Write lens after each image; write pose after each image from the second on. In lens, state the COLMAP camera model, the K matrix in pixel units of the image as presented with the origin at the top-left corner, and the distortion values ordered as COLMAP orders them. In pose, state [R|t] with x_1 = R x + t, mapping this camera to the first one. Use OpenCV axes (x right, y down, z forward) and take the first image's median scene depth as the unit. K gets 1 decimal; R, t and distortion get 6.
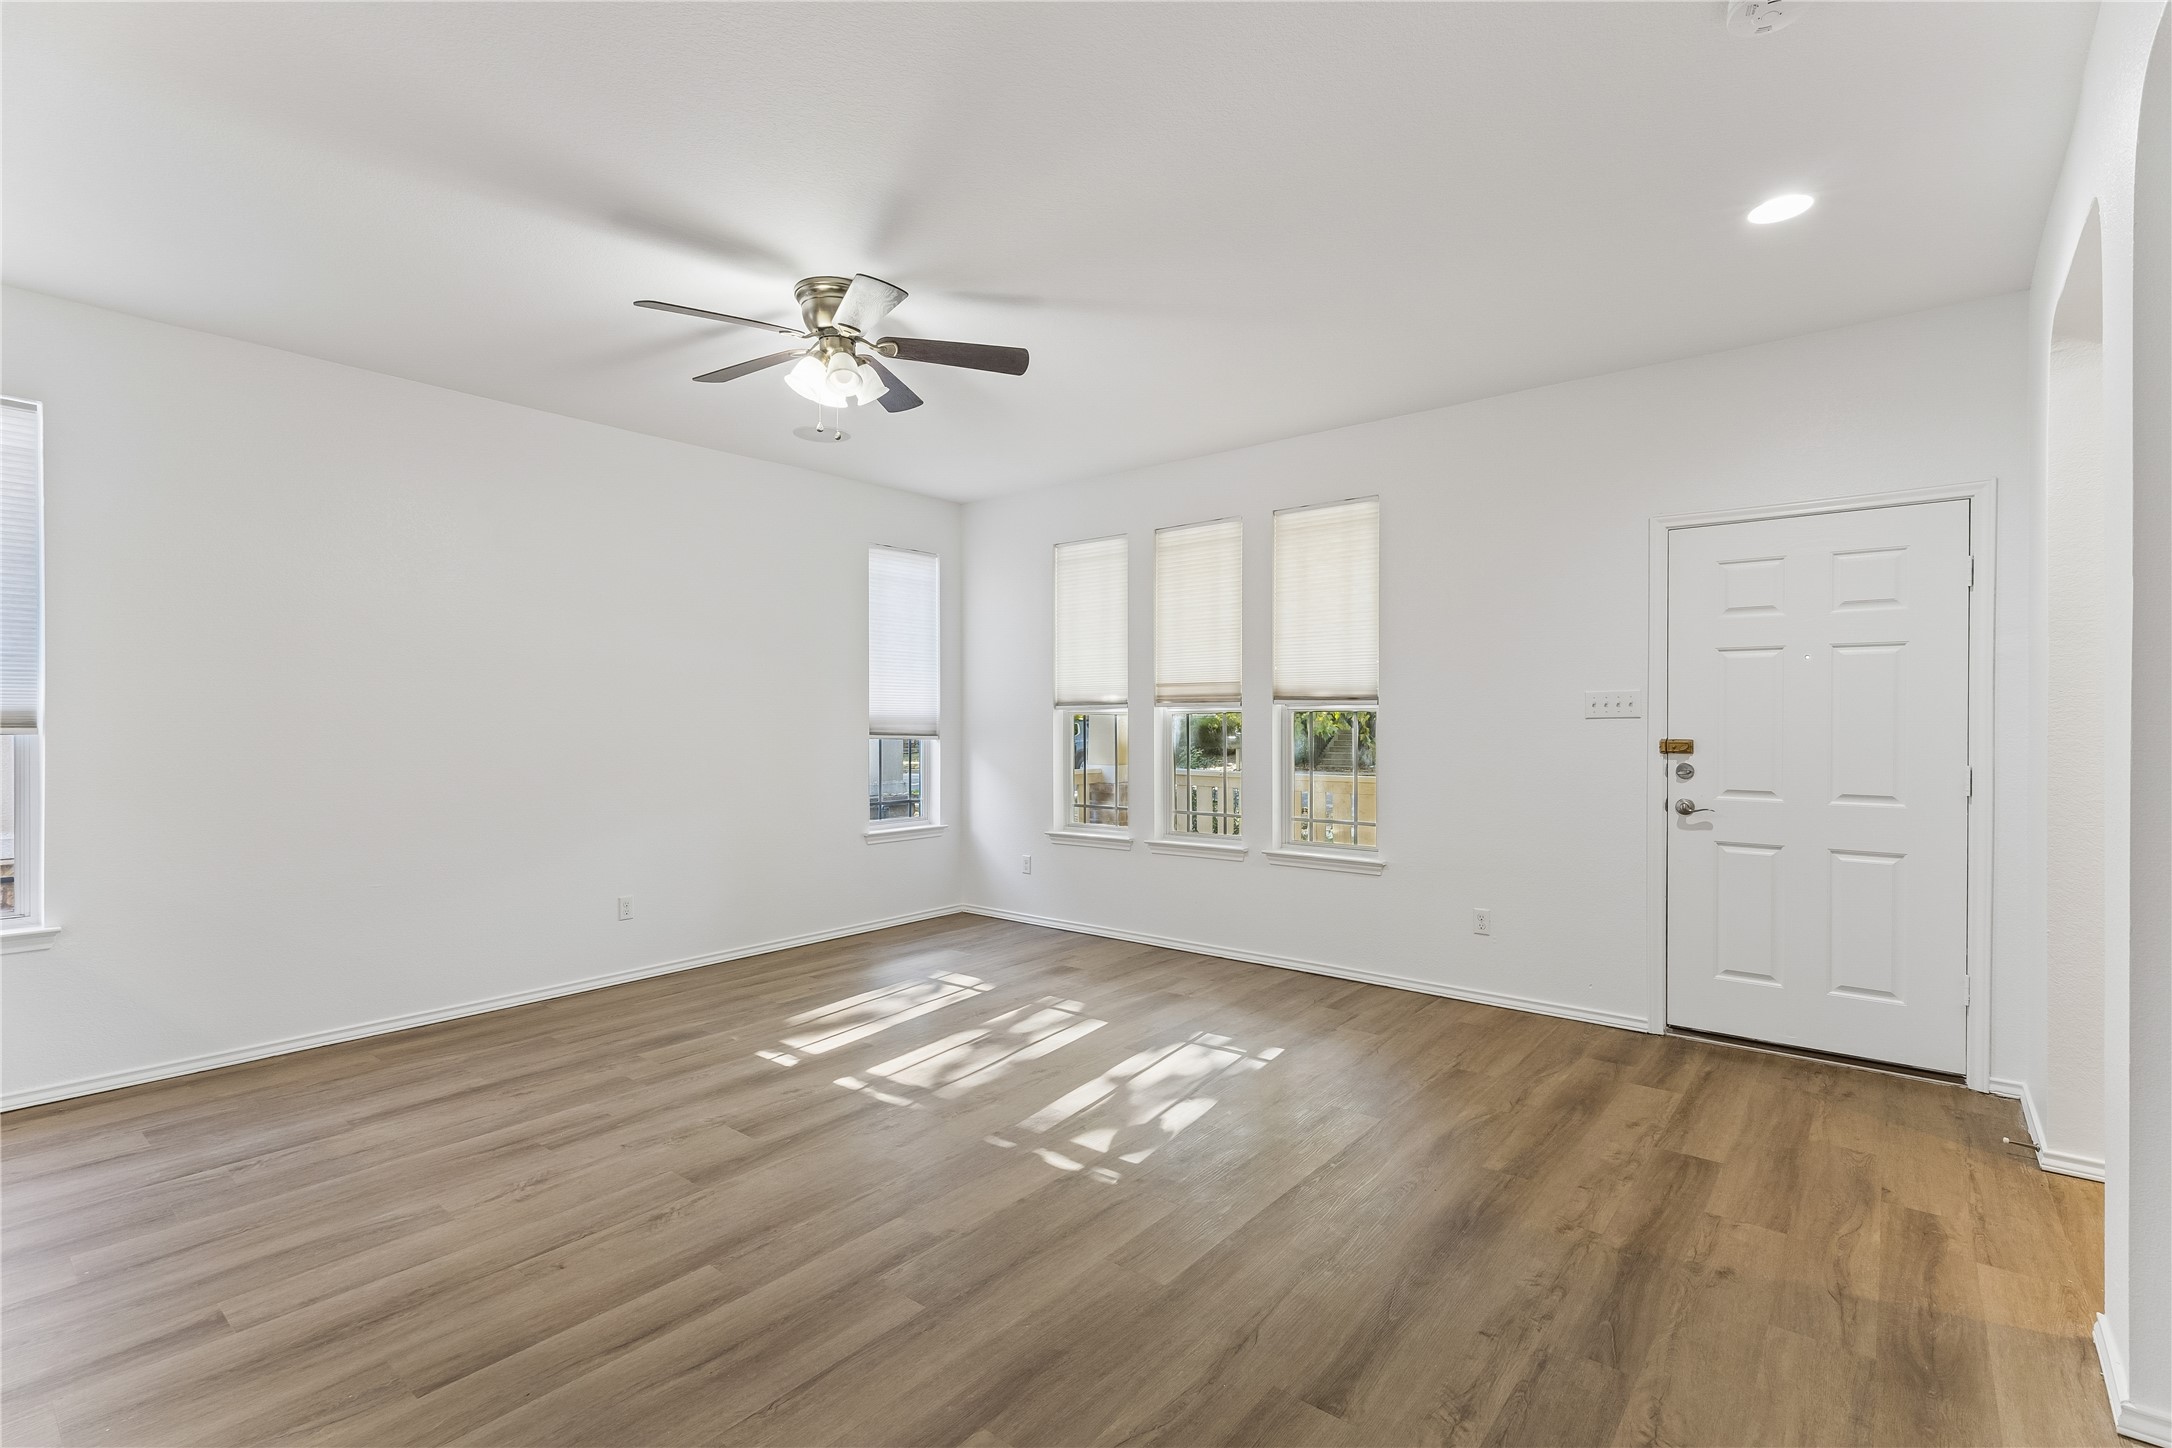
lens RADIAL K [[985.9, 0, 1089.4], [0, 985.9, 720.3], [0, 0, 1]] dist [0.002599, 0.000442]
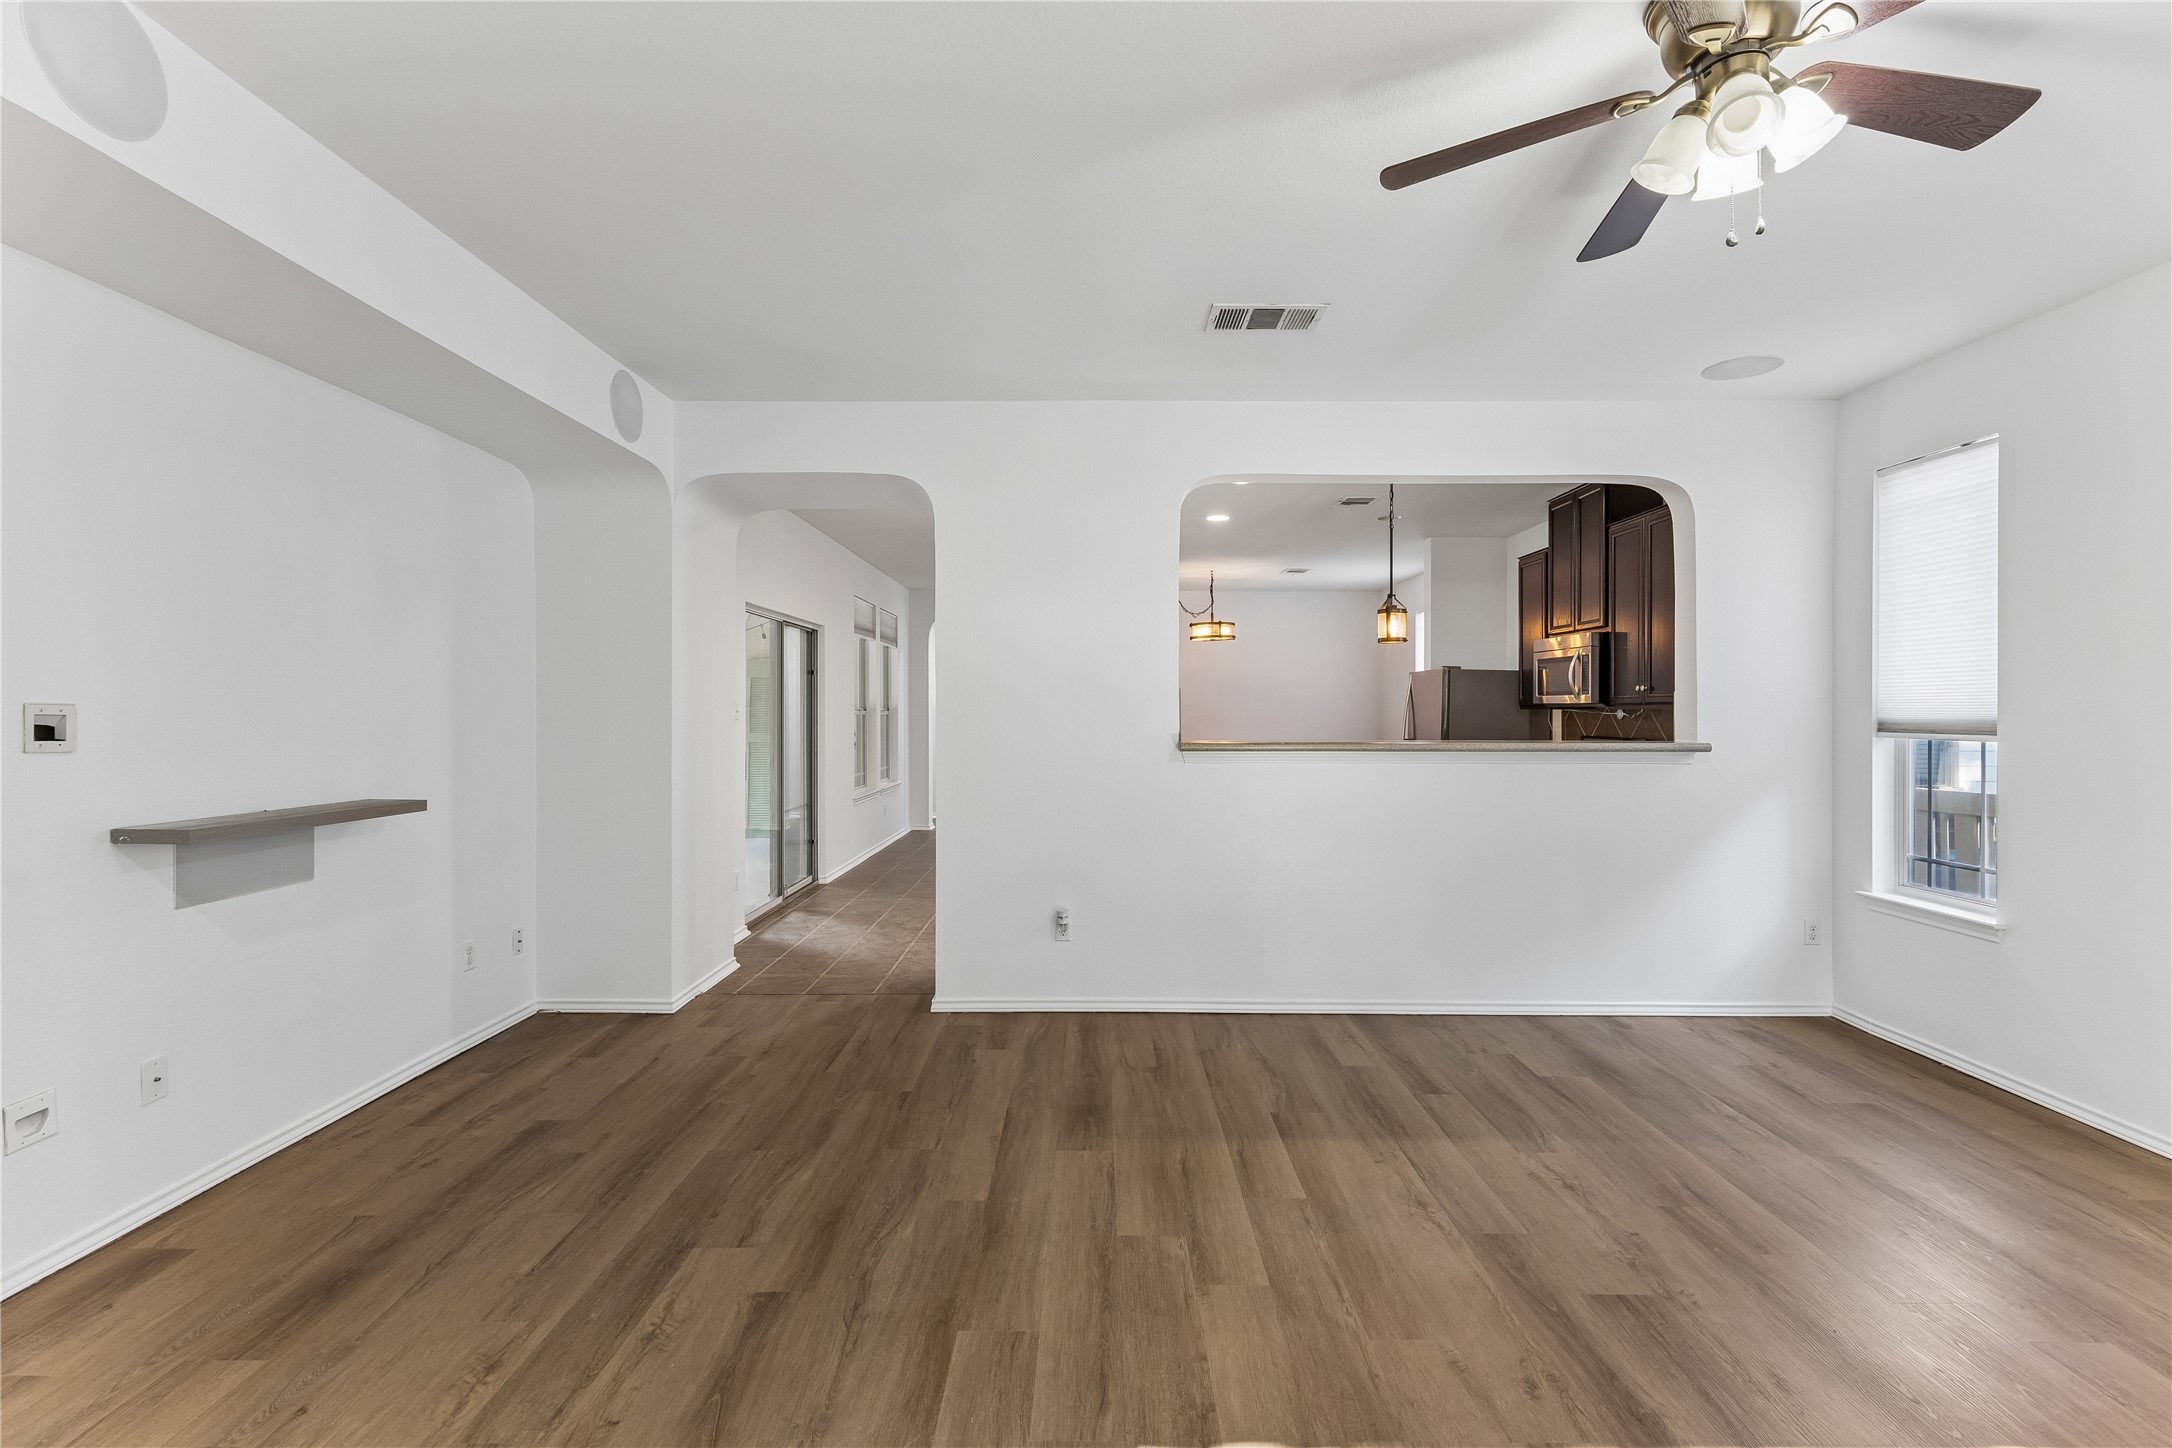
lens RADIAL K [[985.9, 0, 1089.4], [0, 985.9, 720.3], [0, 0, 1]] dist [0.002599, 0.000442]
pose [[-0.777162, 0.006088, -0.629272, 0.589350], [0.002202, 0.999973, 0.006956, -0.030178], [0.629297, 0.004020, -0.777154, 1.858967]]
